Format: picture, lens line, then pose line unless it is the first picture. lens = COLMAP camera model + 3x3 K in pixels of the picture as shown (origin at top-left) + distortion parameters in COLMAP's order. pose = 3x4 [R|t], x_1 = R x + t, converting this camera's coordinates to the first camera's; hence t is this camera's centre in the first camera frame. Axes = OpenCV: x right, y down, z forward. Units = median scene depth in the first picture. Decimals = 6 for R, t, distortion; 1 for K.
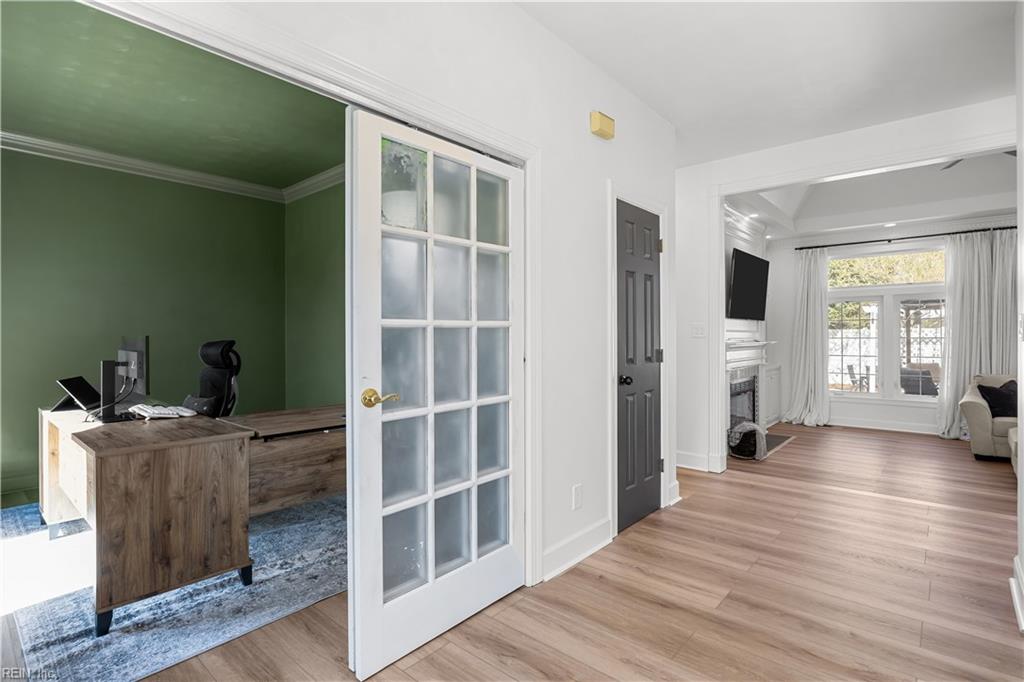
lens RADIAL K [[502.6, 0, 515.3], [0, 502.6, 339.6], [0, 0, 1]] dist [0.000996, -0.000272]
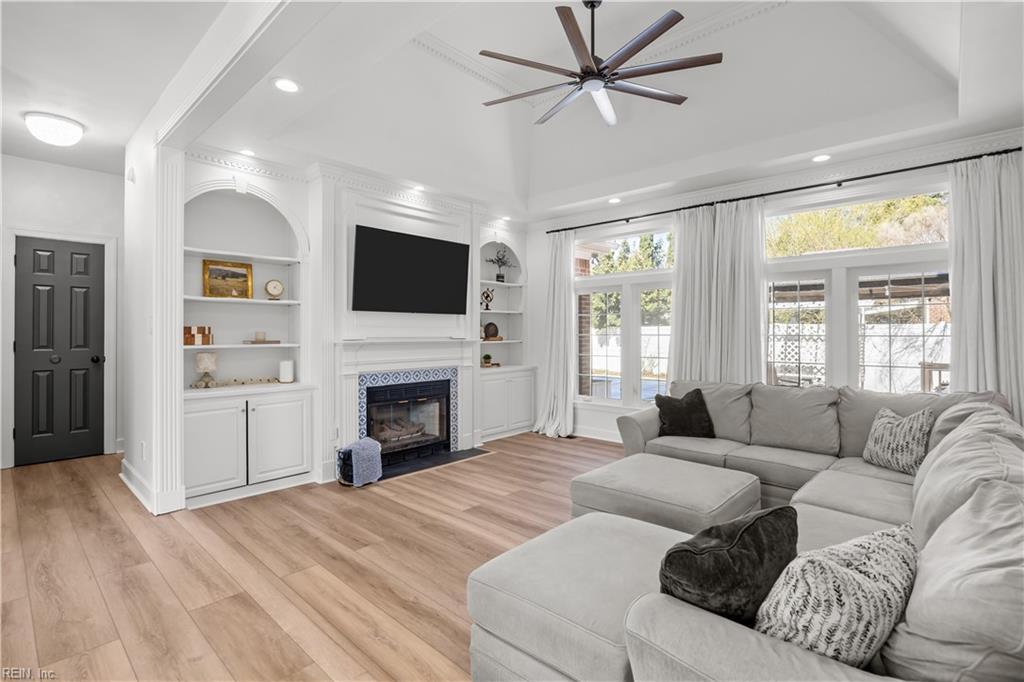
lens RADIAL K [[477.1, 0, 511.6], [0, 477.1, 334.8], [0, 0, 1]] dist [-0.003801, -0.000144]
pose [[0.999833, -0.000092, -0.018279, 0.535531], [0.000044, 0.999997, -0.002617, -0.001014], [0.018279, 0.002616, 0.999830, 0.181625]]
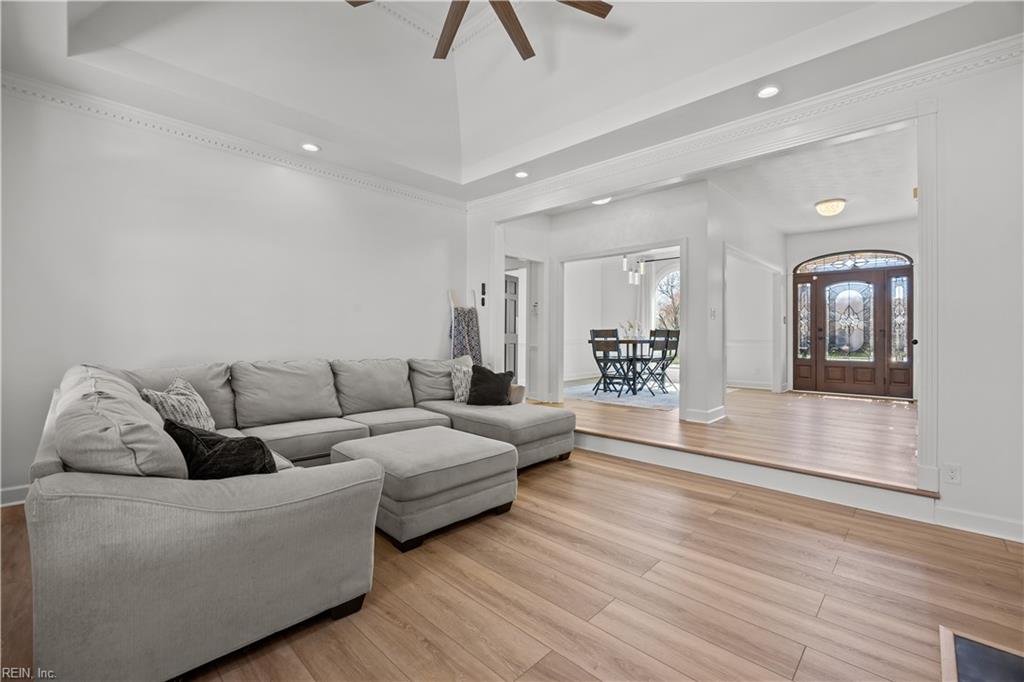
lens RADIAL K [[437.1, 0, 515.9], [0, 437.1, 336.6], [0, 0, 1]] dist [-0.014998, 0.000529]
pose [[-0.998599, -0.002210, 0.052861, 0.563718], [-0.001841, 0.999974, 0.007018, 0.016272], [-0.052875, 0.006911, -0.998577, 1.015713]]
